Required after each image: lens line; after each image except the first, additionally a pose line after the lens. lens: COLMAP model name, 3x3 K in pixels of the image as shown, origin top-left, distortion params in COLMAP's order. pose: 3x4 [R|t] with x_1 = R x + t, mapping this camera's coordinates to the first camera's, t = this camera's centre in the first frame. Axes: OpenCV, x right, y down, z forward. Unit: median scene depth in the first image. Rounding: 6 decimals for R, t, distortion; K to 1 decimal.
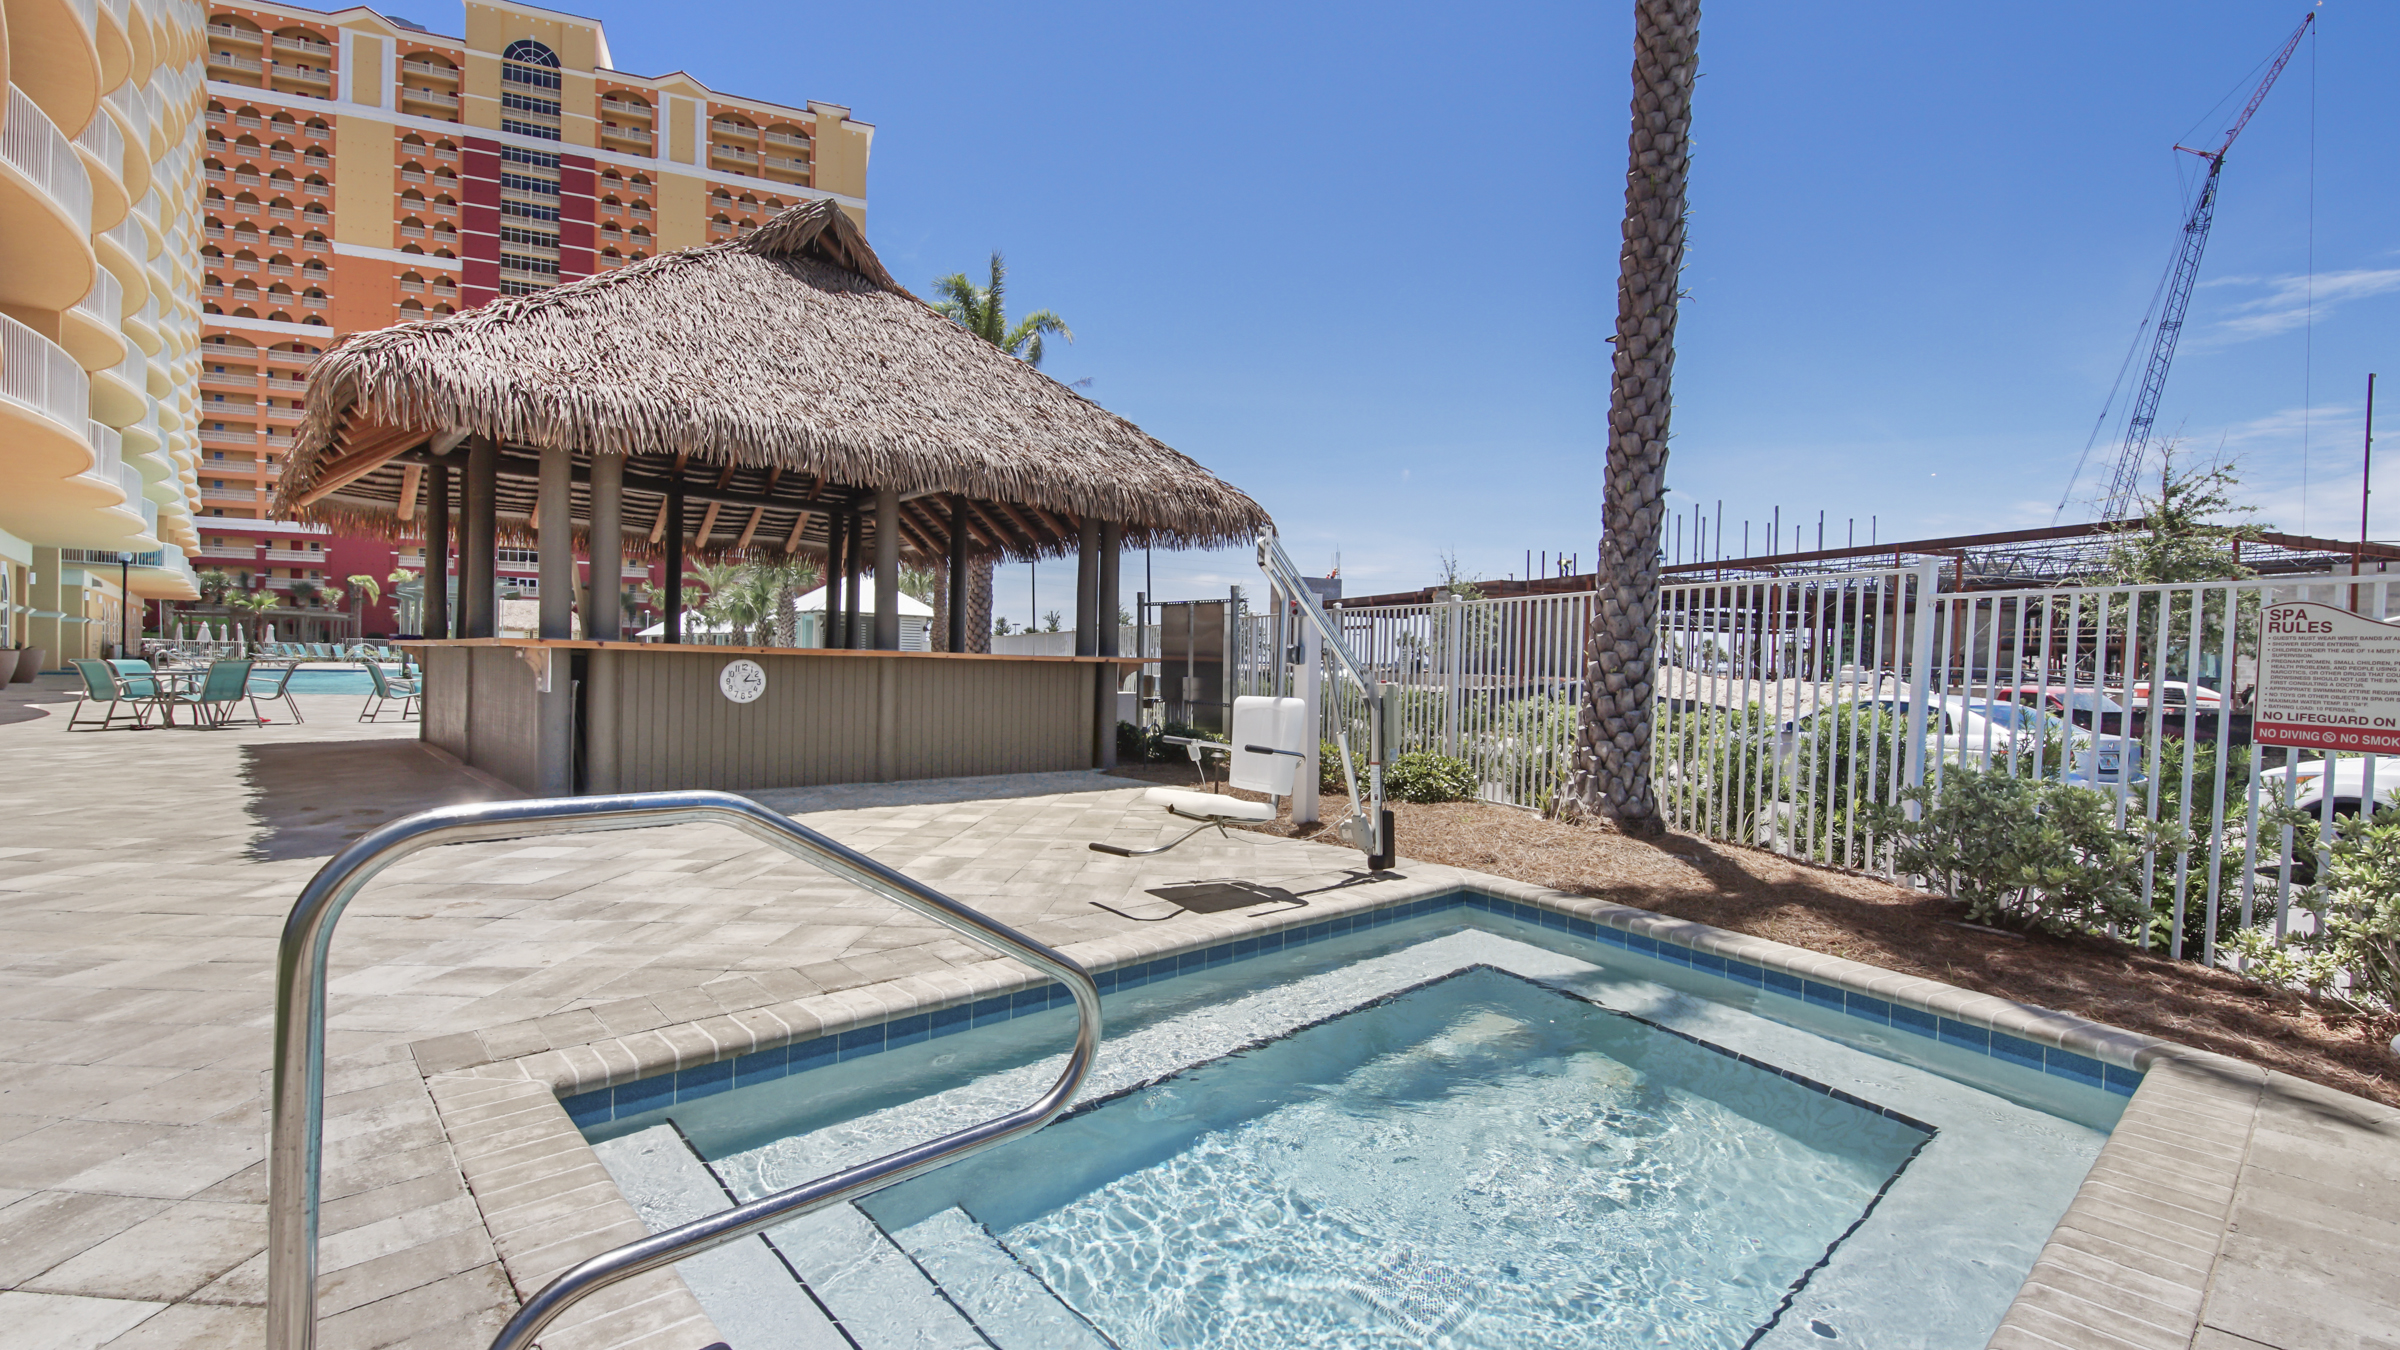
lens RADIAL K [[1013.4, 0, 1204.8], [0, 1013.4, 692.5], [0, 0, 1]] dist [0.001356, -0.010173]
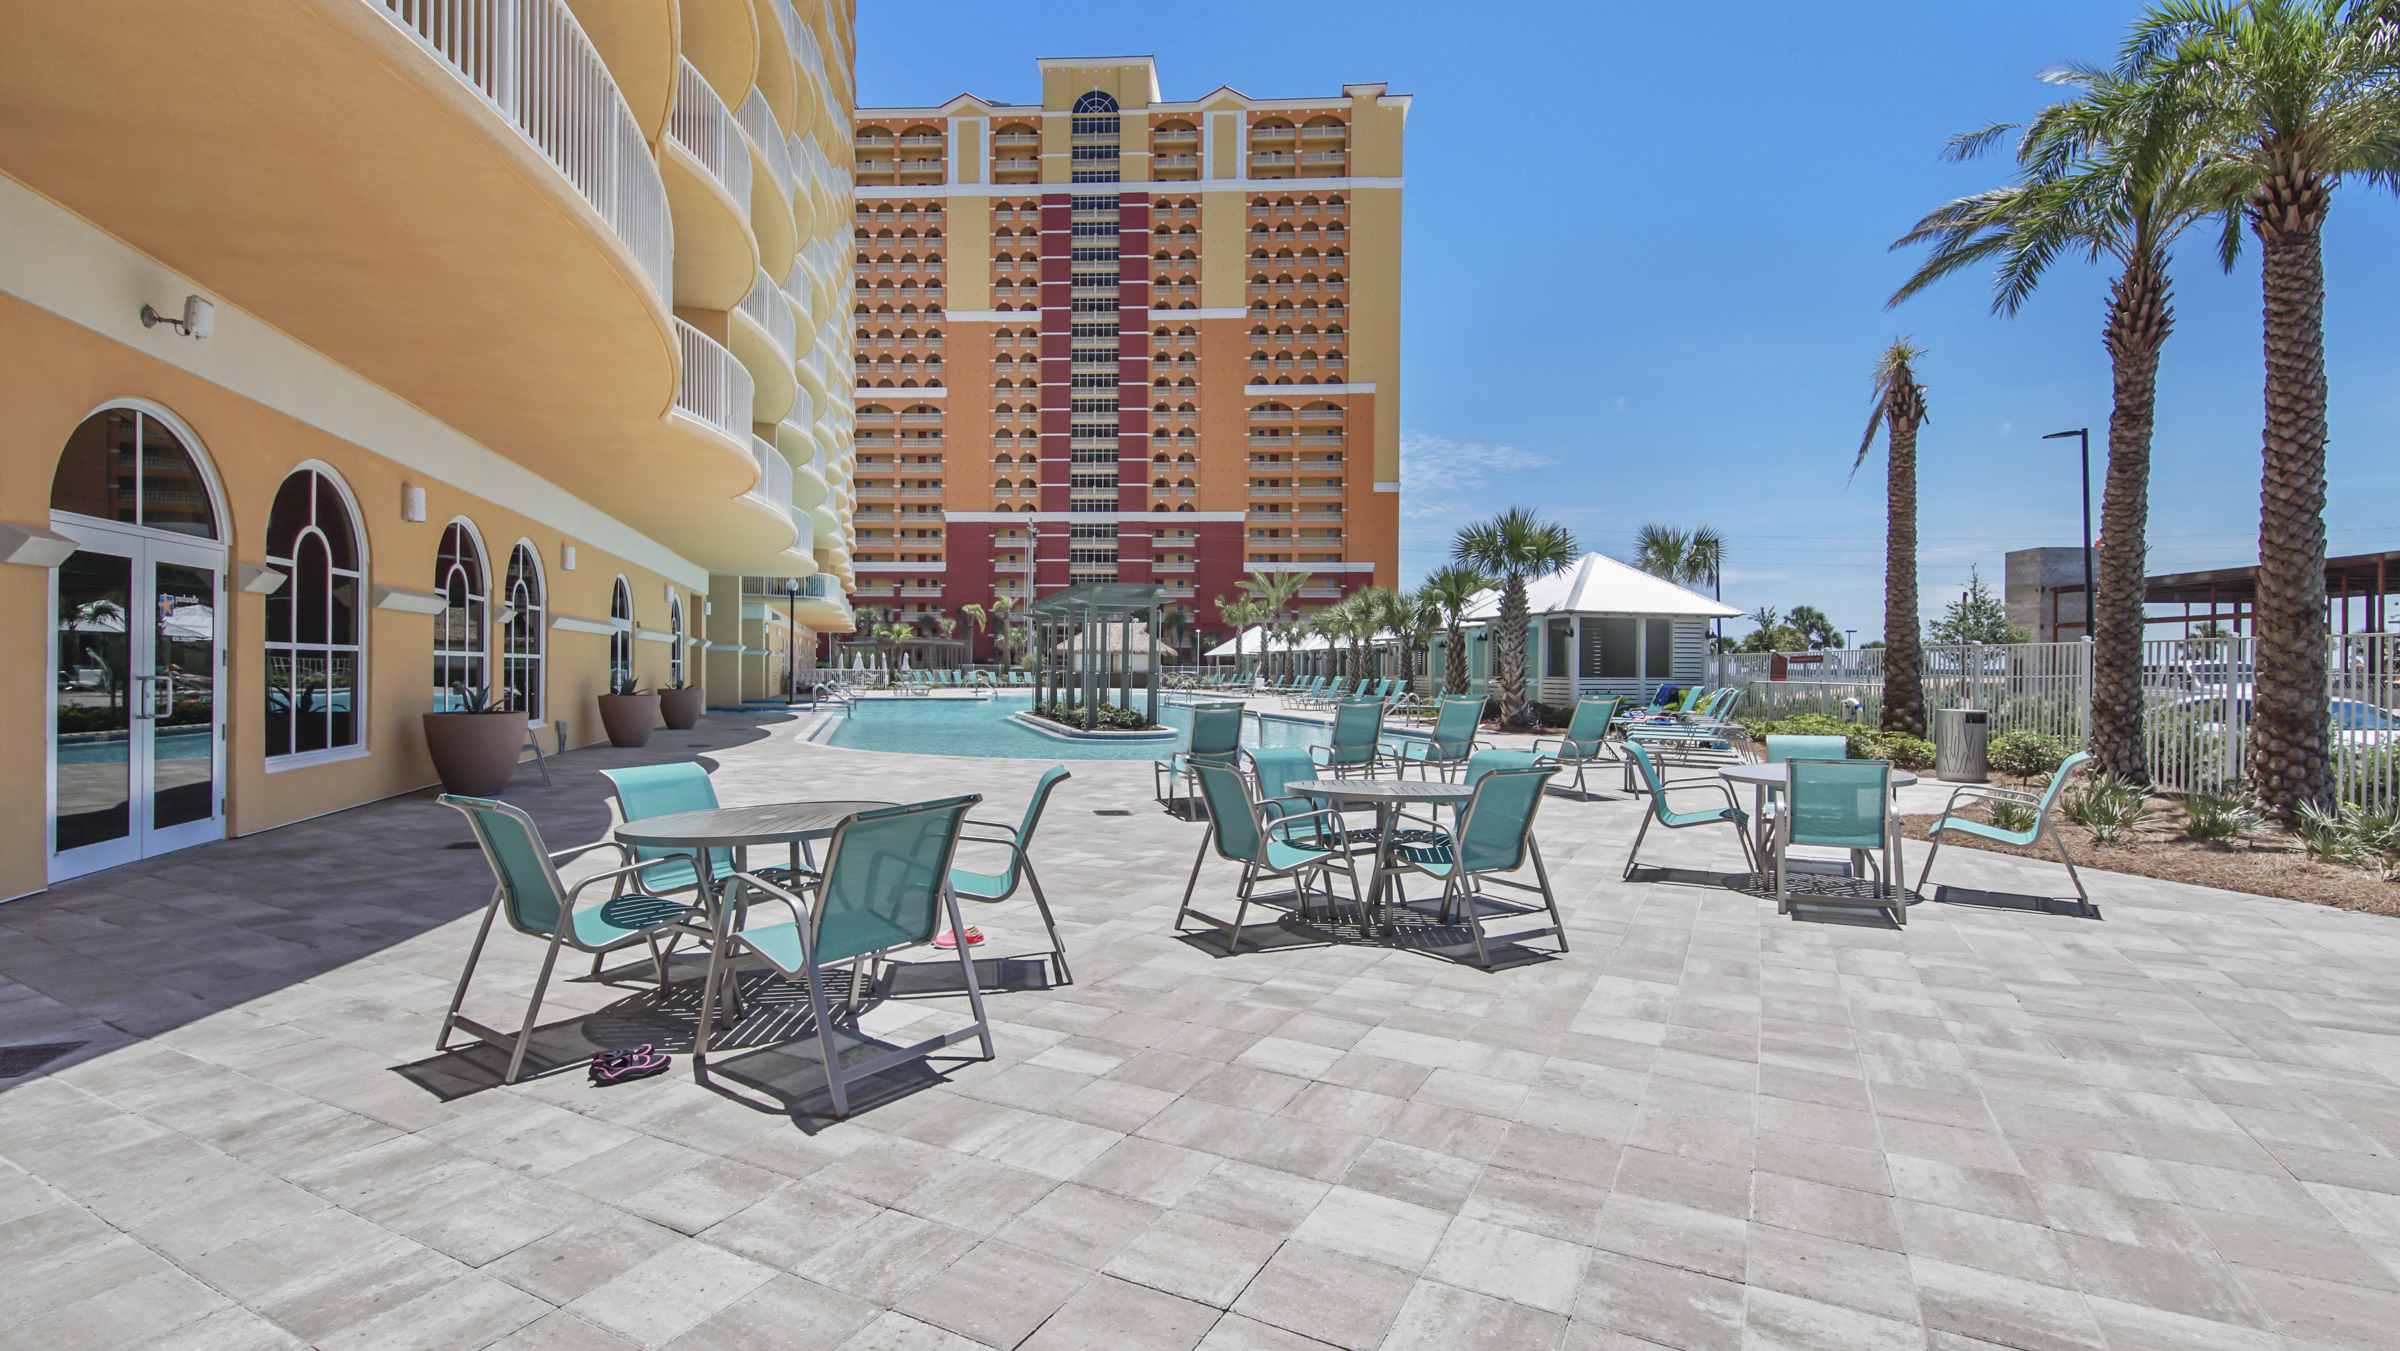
lens RADIAL K [[1013.4, 0, 1204.8], [0, 1013.4, 693.0], [0, 0, 1]] dist [0.001356, -0.010173]
pose [[0.897884, -0.007258, -0.440172, -0.110713], [0.002493, 0.999932, -0.011403, -0.007818], [0.440225, 0.009141, 0.897841, 0.113178]]
